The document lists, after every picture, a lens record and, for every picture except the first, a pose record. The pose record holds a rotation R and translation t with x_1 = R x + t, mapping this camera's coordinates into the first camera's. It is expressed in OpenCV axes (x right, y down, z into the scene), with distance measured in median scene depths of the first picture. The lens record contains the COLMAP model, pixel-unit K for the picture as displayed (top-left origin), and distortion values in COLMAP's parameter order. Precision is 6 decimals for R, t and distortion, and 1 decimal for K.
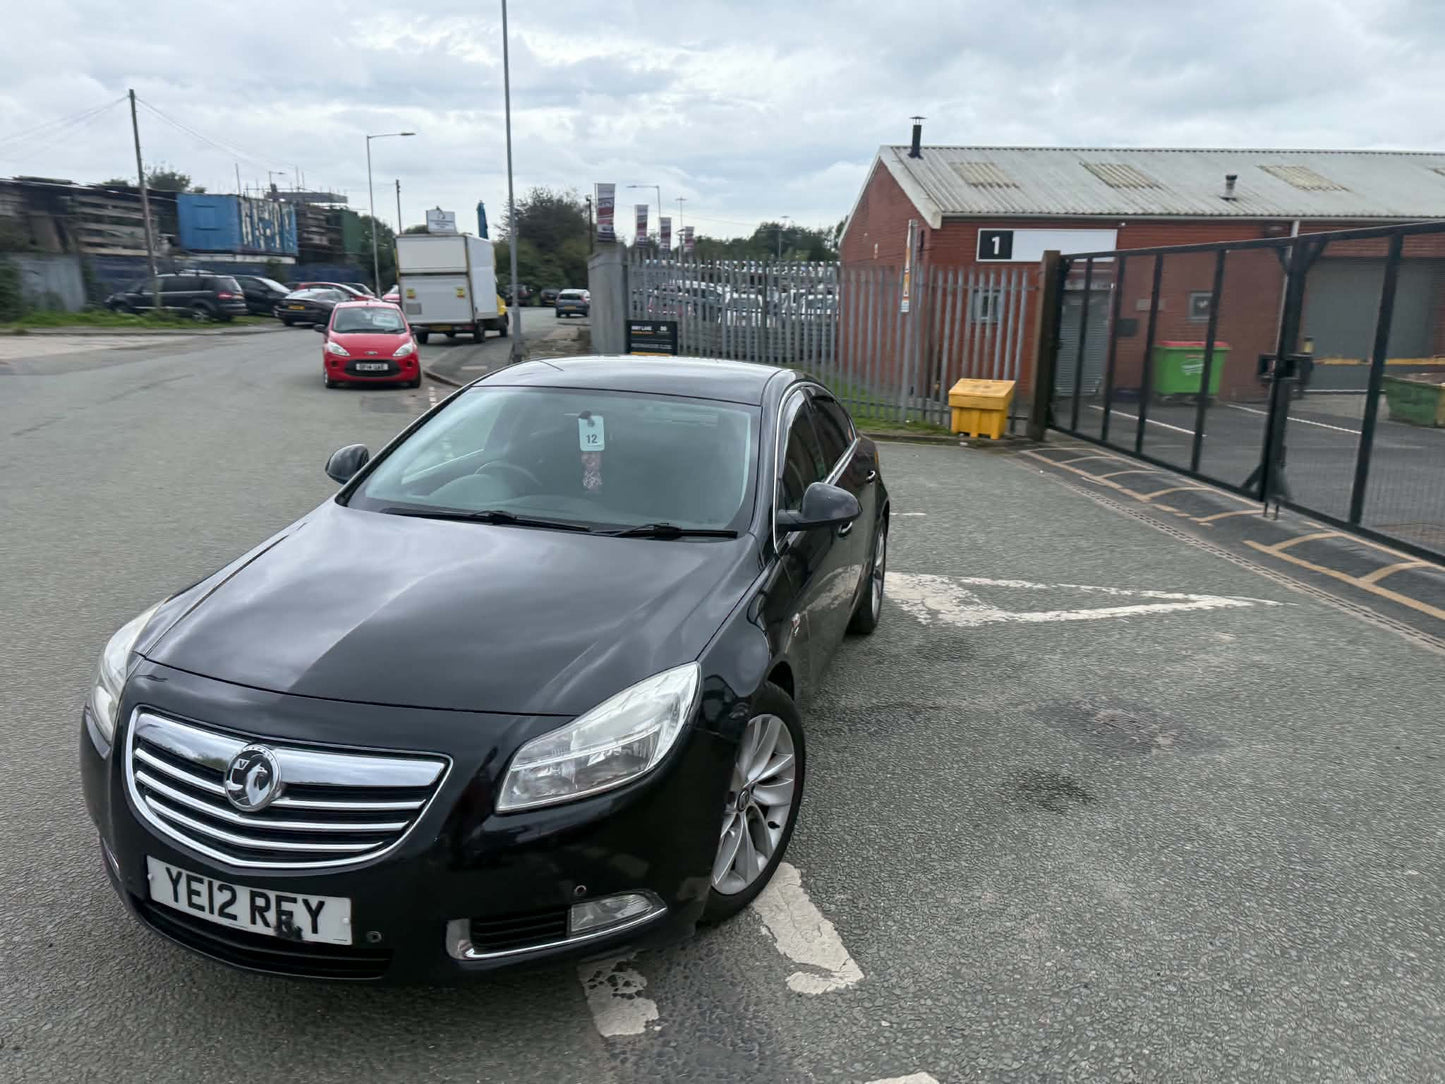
lens RADIAL K [[993.9, 0, 716.8], [0, 993.9, 565.5], [0, 0, 1]] dist [0.067181, -0.116670]
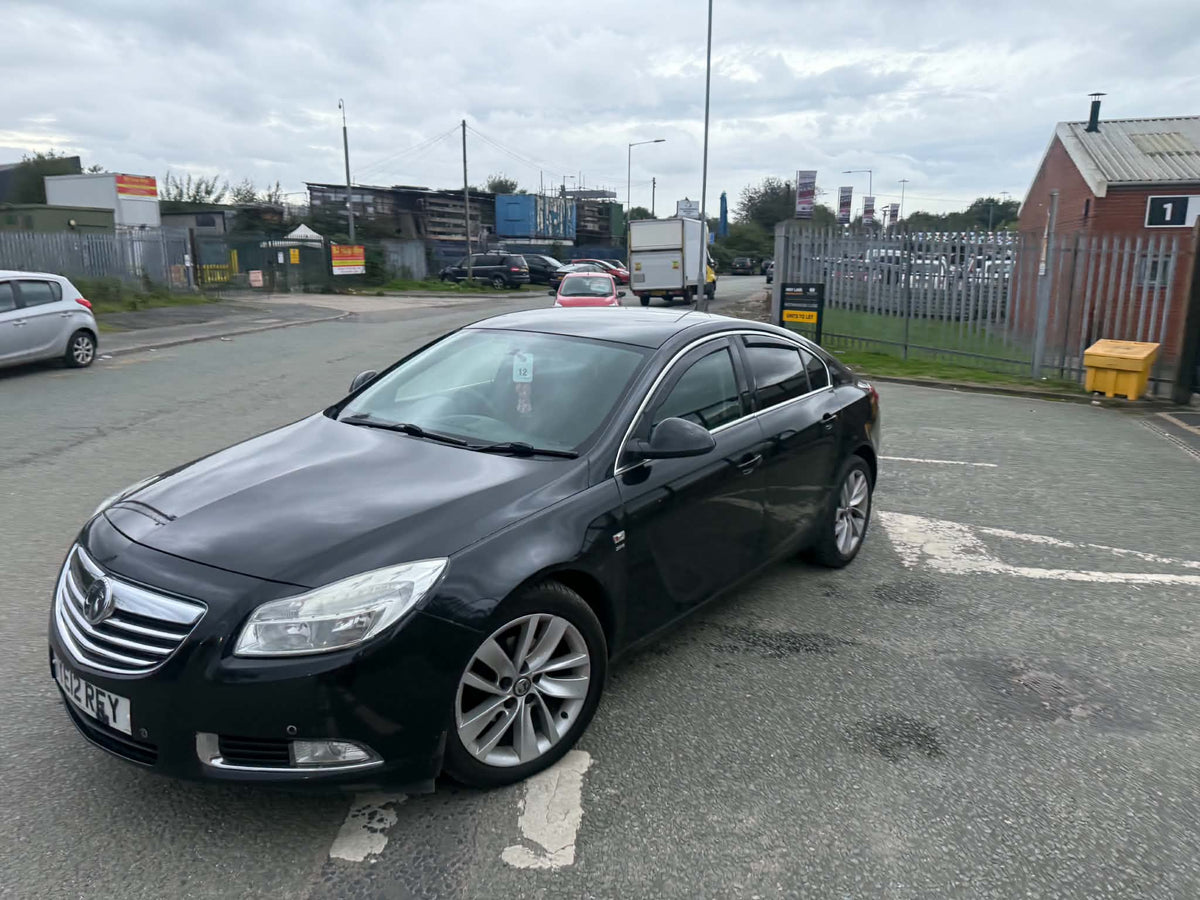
lens RADIAL K [[834.4, 0, 600.0], [0, 834.4, 450.0], [0, 0, 1]] dist [0.051084, -0.065495]
pose [[0.930986, 0.068716, -0.358529, 0.086176], [-0.086028, 0.995761, -0.032539, -0.002544], [0.354773, 0.061137, 0.932951, 0.022088]]
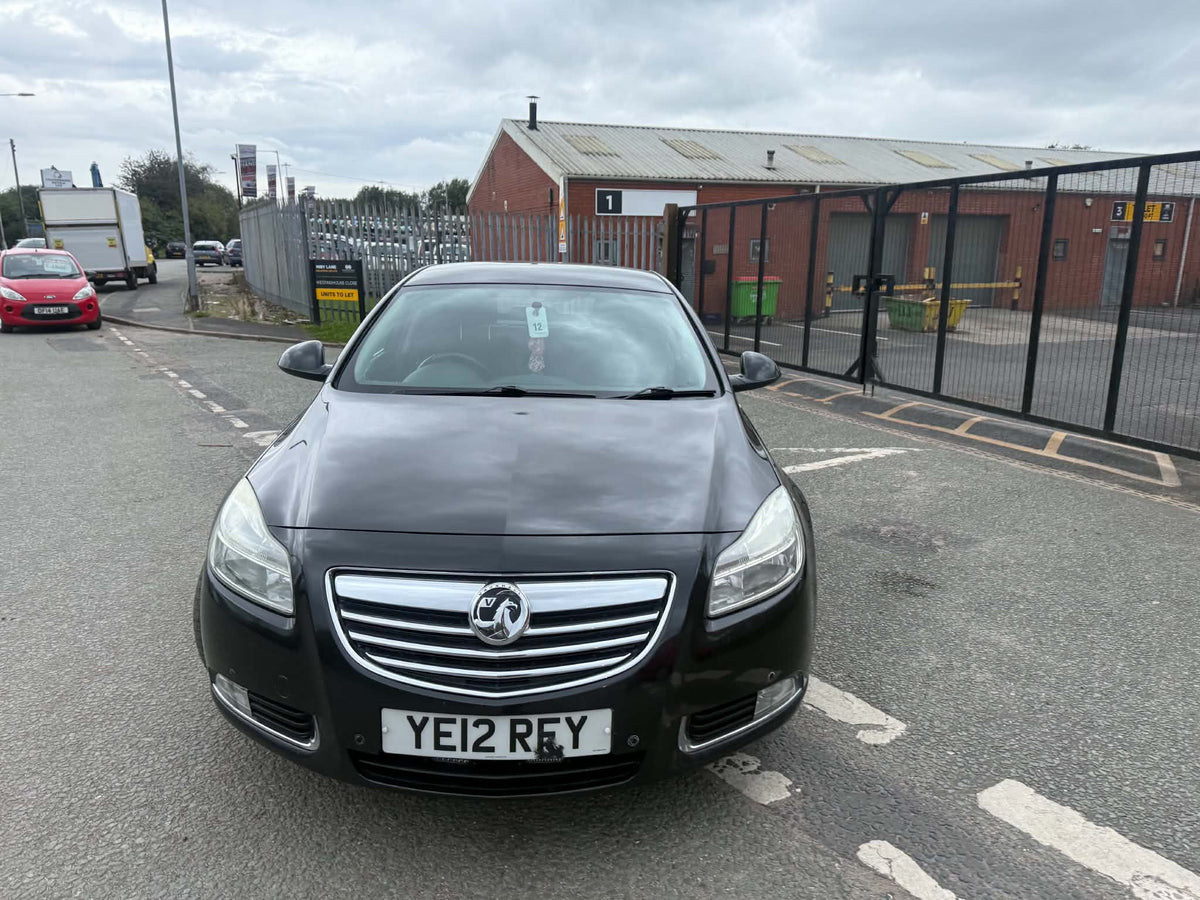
lens RADIAL K [[831.6, 0, 596.3], [0, 831.6, 464.3], [0, 0, 1]] dist [0.051179, -0.065356]
pose [[0.952500, -0.081704, 0.293372, -0.090375], [0.085675, 0.996323, -0.000689, 0.009360], [-0.292237, 0.025791, 0.955998, 0.018190]]
